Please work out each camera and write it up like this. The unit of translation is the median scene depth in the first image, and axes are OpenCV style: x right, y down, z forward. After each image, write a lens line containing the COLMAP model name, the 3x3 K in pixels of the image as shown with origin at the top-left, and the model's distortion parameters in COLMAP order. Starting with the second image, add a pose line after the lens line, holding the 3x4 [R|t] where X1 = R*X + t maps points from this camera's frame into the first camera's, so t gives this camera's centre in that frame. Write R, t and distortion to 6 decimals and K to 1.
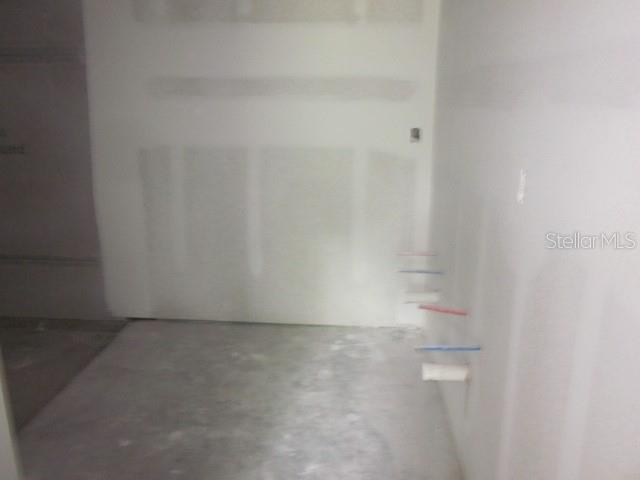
lens RADIAL K [[529.4, 0, 318.4], [0, 529.4, 240.8], [0, 0, 1]] dist [-0.041026, 0.013152]
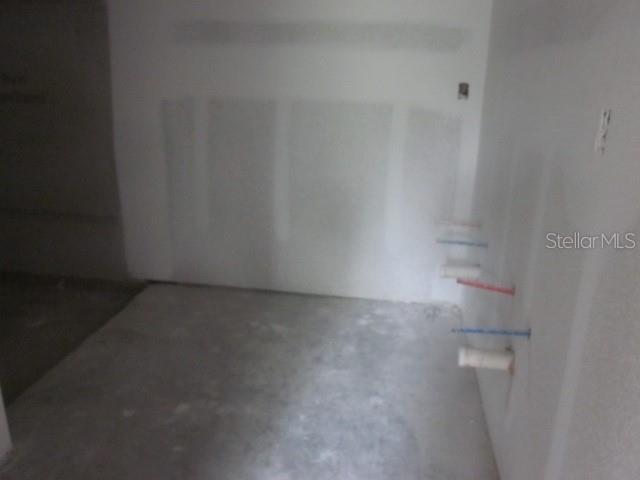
lens RADIAL K [[529.4, 0, 322.0], [0, 529.4, 239.8], [0, 0, 1]] dist [-0.041026, 0.013152]
pose [[0.997002, 0.042916, -0.064377, 0.017064], [-0.039694, 0.997934, 0.050521, 0.018018], [0.066412, -0.047815, 0.996646, 0.101897]]
